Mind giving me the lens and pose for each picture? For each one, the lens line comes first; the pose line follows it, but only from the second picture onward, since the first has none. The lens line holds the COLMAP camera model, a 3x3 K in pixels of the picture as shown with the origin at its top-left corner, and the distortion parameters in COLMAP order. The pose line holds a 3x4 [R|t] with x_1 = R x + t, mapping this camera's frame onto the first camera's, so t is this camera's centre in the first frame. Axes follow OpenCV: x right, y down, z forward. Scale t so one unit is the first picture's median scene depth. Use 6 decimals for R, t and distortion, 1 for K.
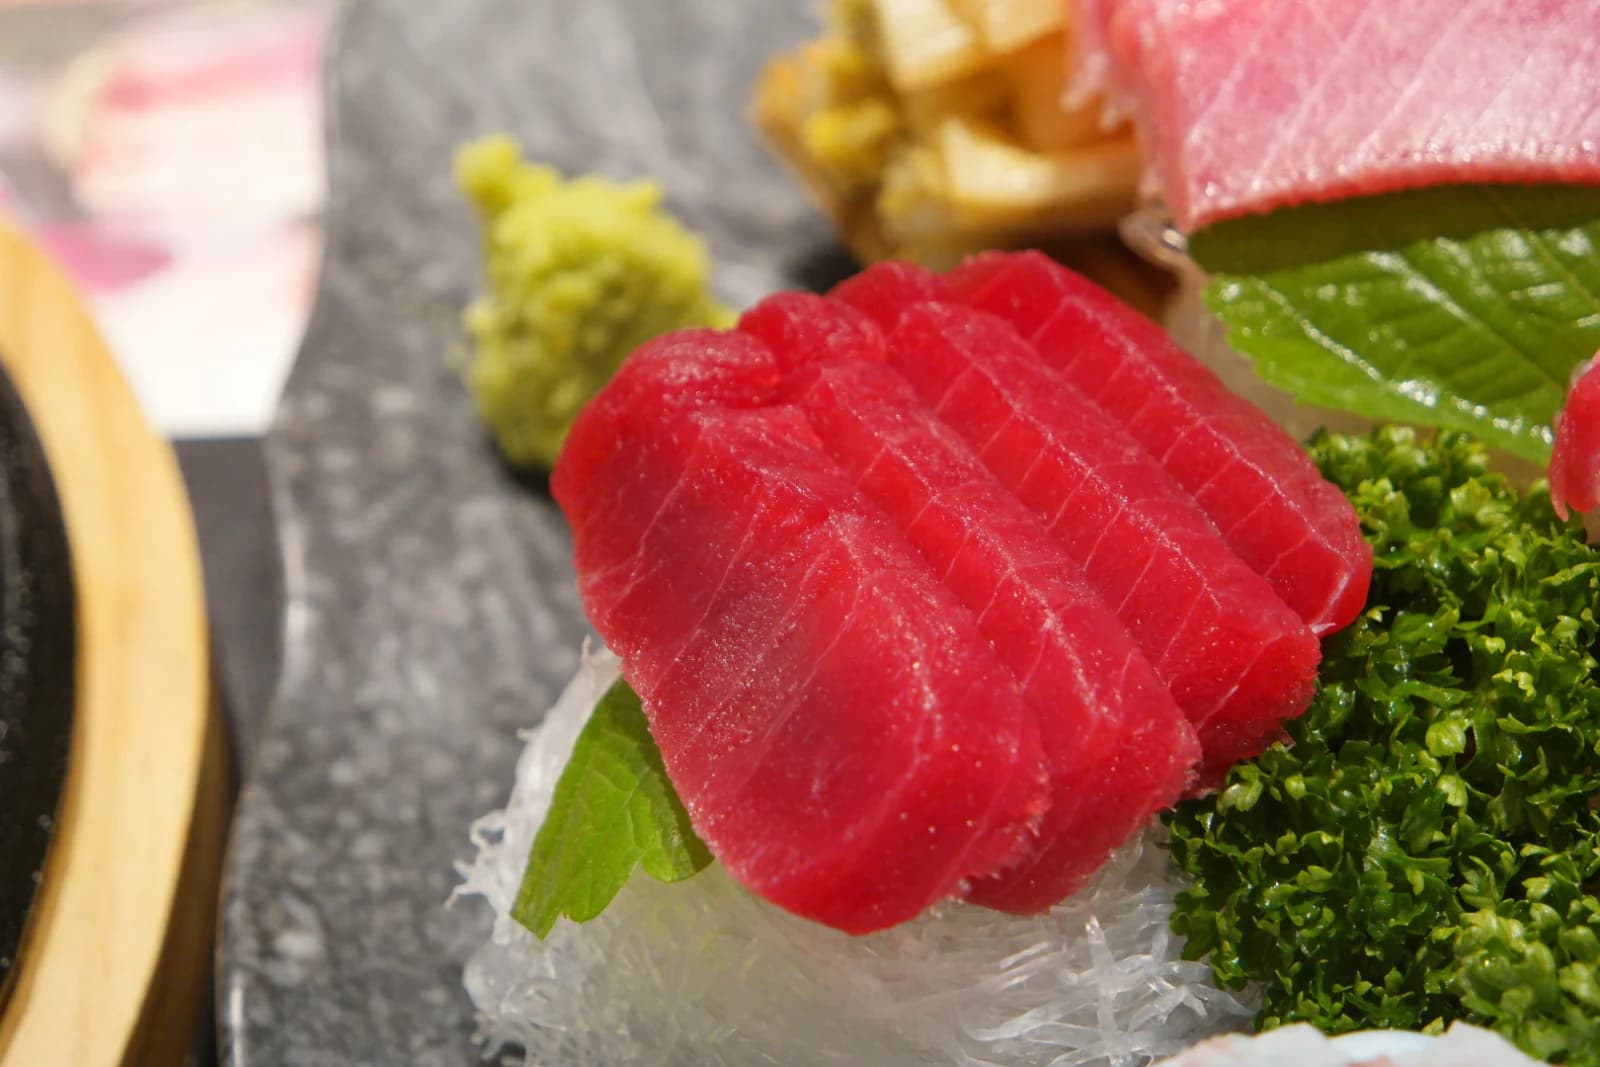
lens RADIAL K [[3702.7, 0, 829.0], [0, 3702.7, 499.2], [0, 0, 1]] dist [0.143335, 0.000000]
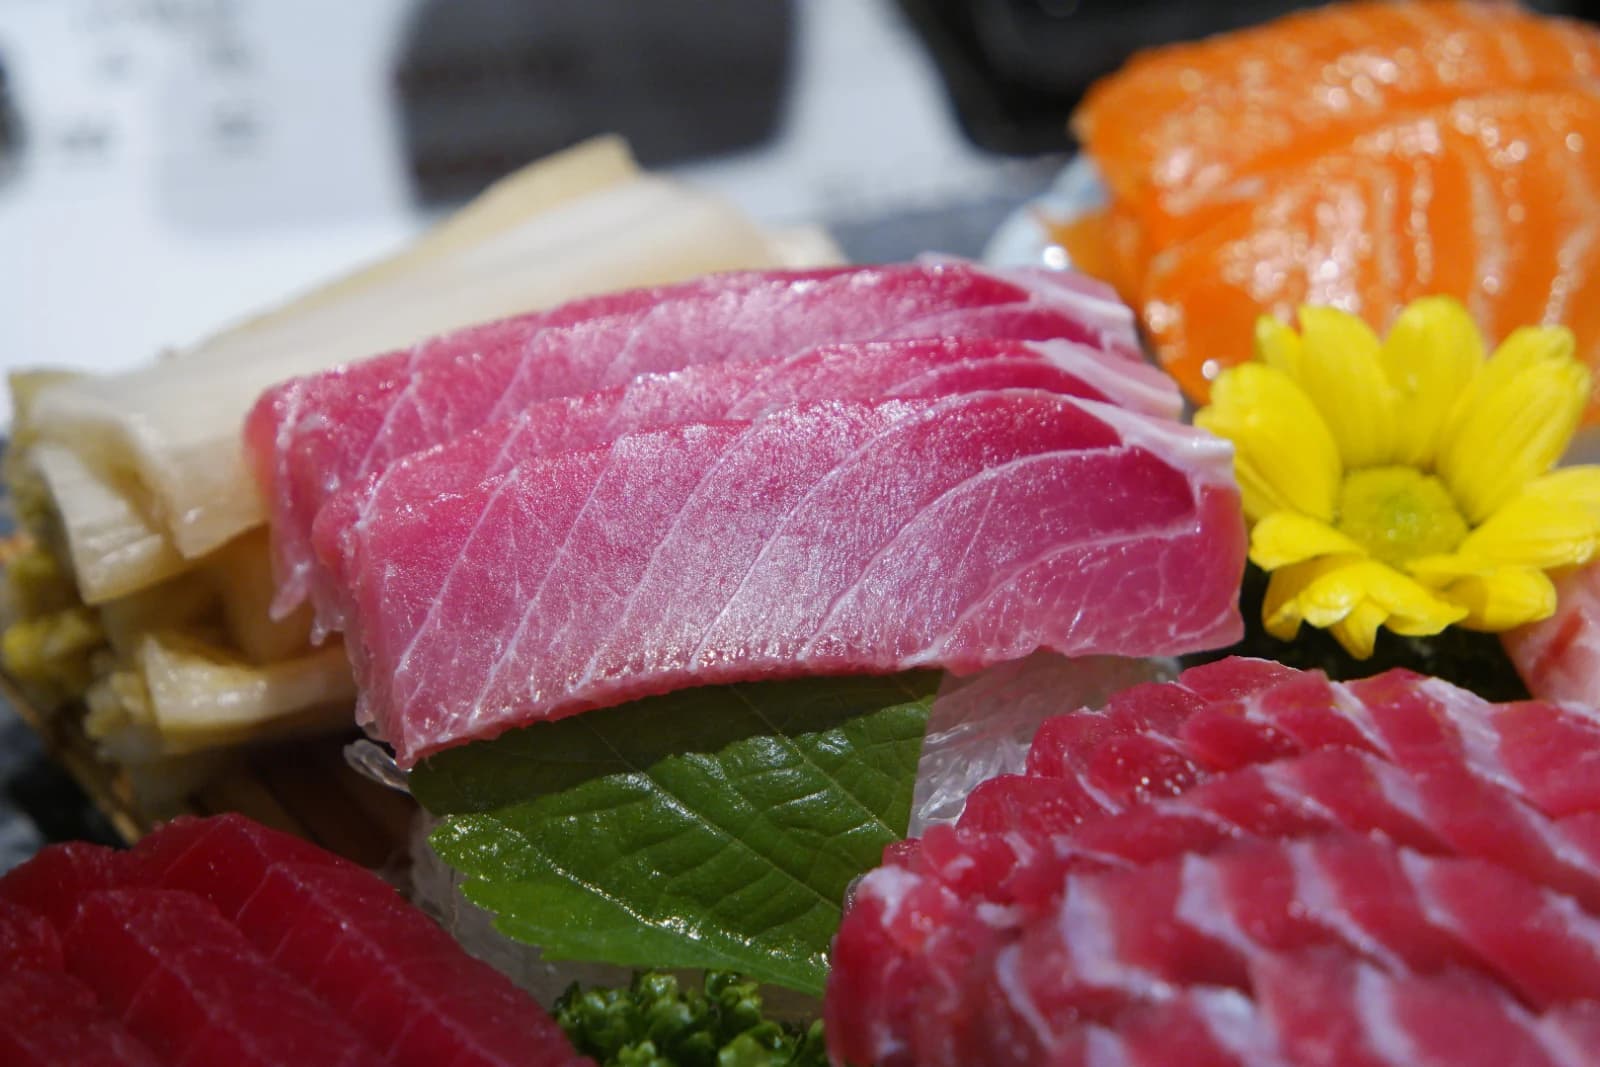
lens RADIAL K [[3702.7, 0, 811.1], [0, 3702.7, 548.4], [0, 0, 1]] dist [0.143335, 0.000000]
pose [[0.984158, -0.090249, 0.152605, 0.062326], [0.098674, 0.993934, -0.048558, -0.073428], [-0.147297, 0.062846, 0.987094, 0.112469]]
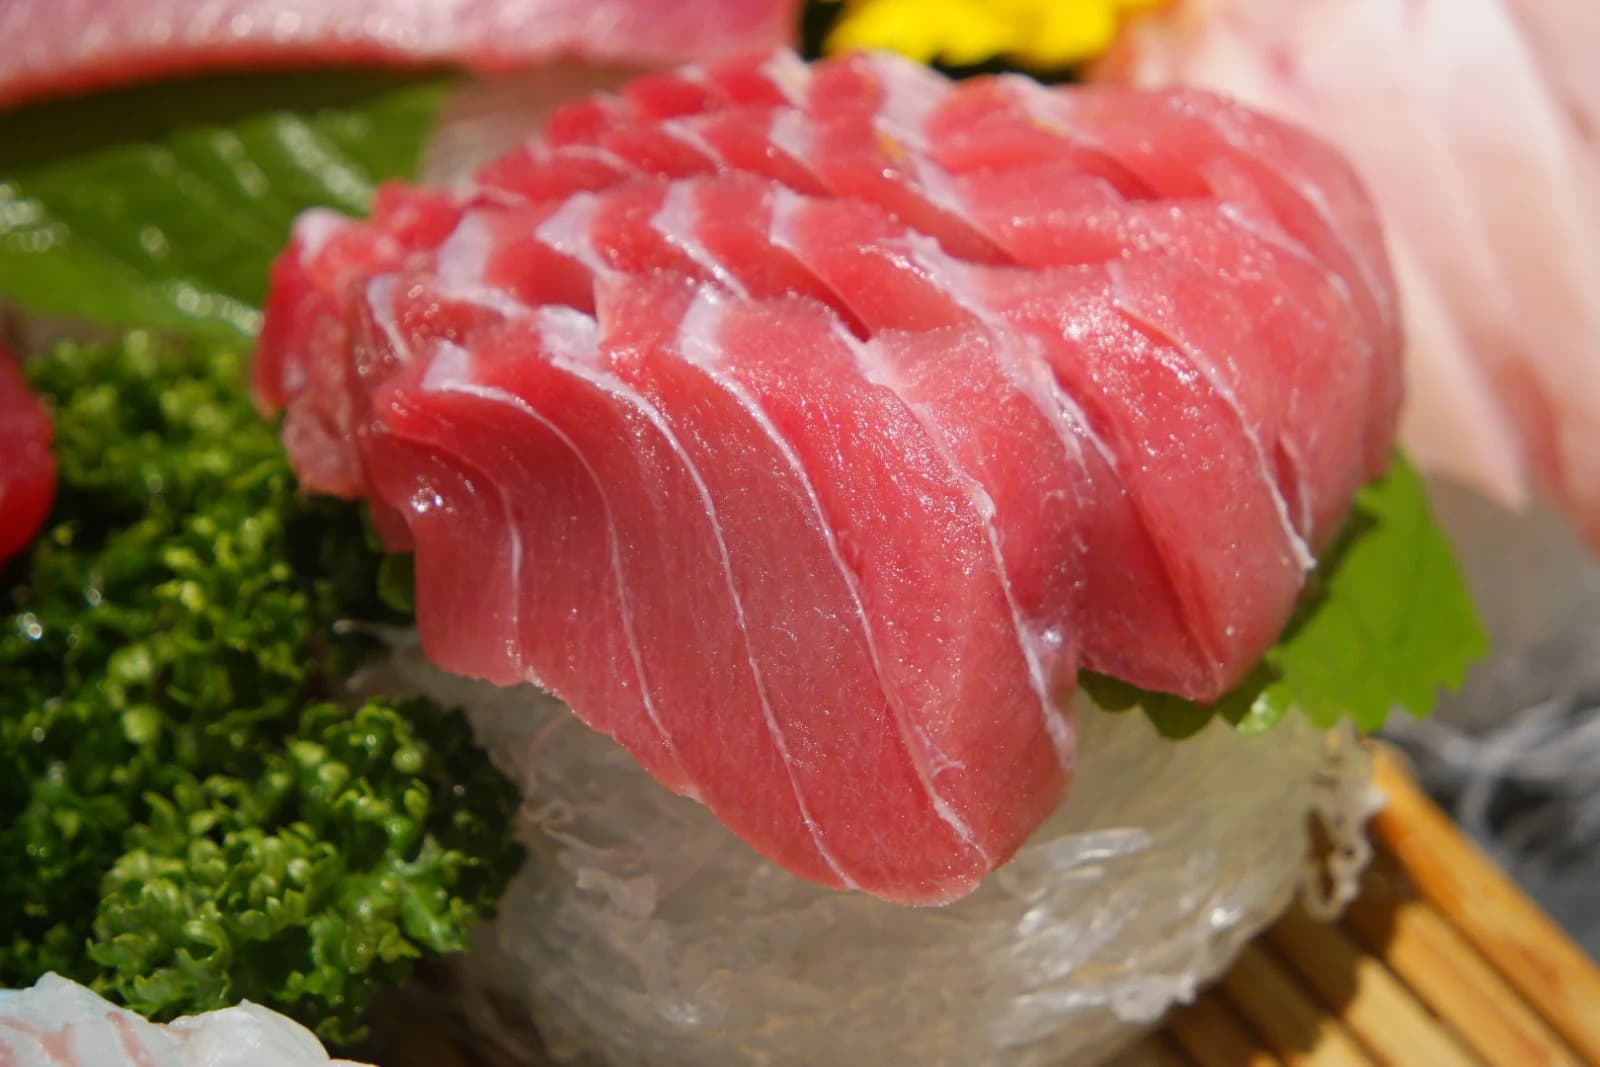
lens RADIAL K [[3702.7, 0, 804.2], [0, 3702.7, 532.1], [0, 0, 1]] dist [0.143335, 0.000000]
pose [[0.998173, -0.047227, 0.037677, 0.274842], [0.048060, 0.998613, -0.021512, 0.055012], [-0.036609, 0.023283, 0.999058, 0.095573]]
